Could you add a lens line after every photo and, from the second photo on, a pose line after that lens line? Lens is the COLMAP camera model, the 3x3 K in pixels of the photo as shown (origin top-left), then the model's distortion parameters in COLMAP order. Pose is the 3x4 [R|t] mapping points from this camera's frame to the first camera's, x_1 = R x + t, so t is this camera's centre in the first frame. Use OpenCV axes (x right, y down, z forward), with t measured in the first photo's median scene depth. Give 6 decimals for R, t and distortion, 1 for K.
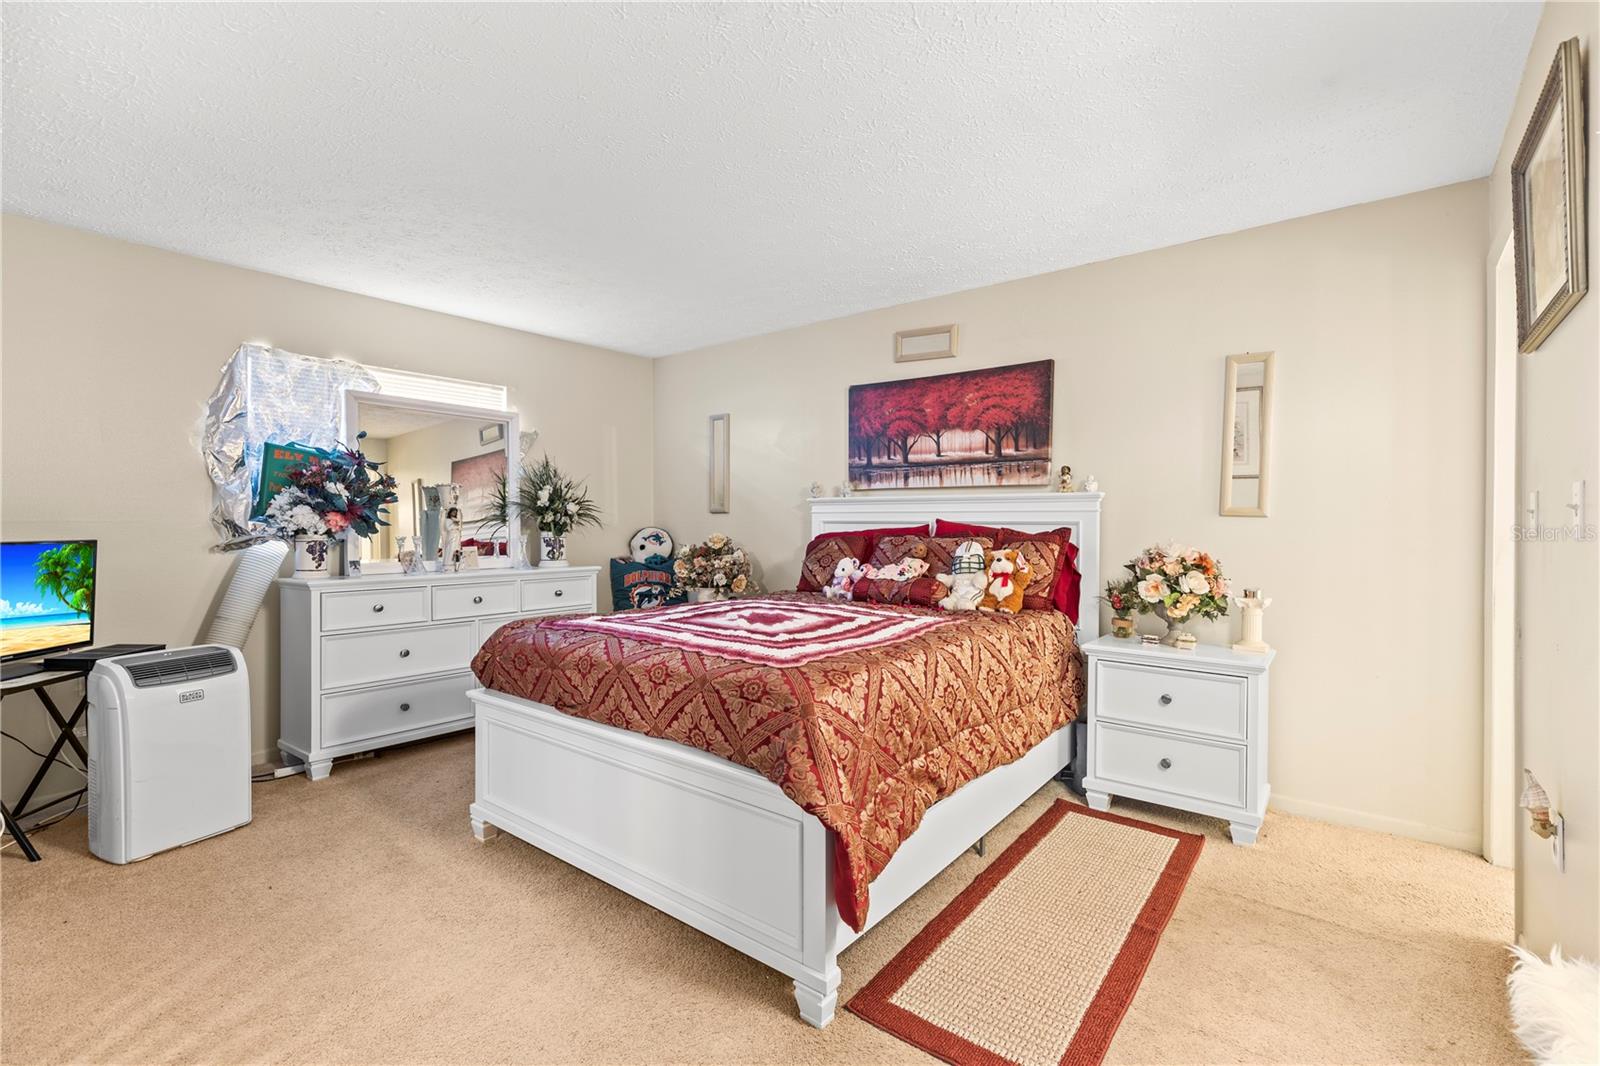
lens RADIAL K [[718.7, 0, 801.3], [0, 718.7, 534.2], [0, 0, 1]] dist [0.004668, -0.000381]
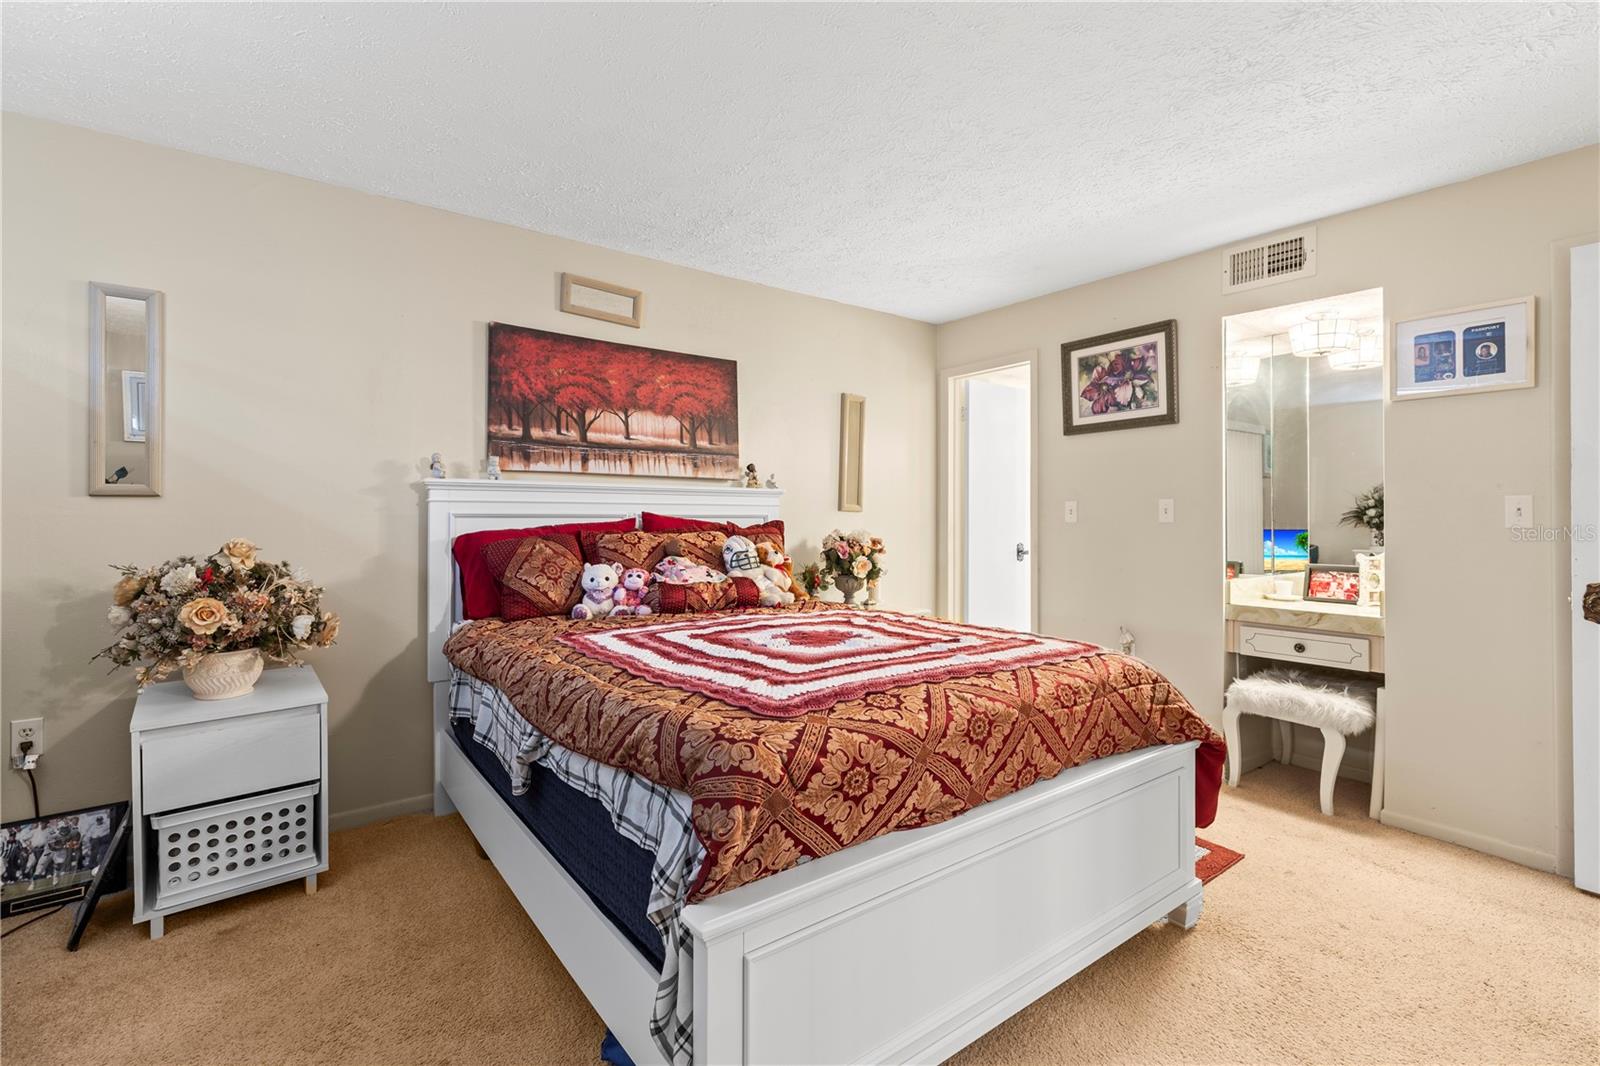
lens RADIAL K [[718.7, 0, 795.6], [0, 718.7, 519.2], [0, 0, 1]] dist [0.004668, -0.000381]
pose [[0.252211, -0.005755, 0.967655, -0.595529], [0.017063, 0.999853, 0.001499, -0.010309], [-0.967522, 0.016133, 0.252273, 0.595533]]
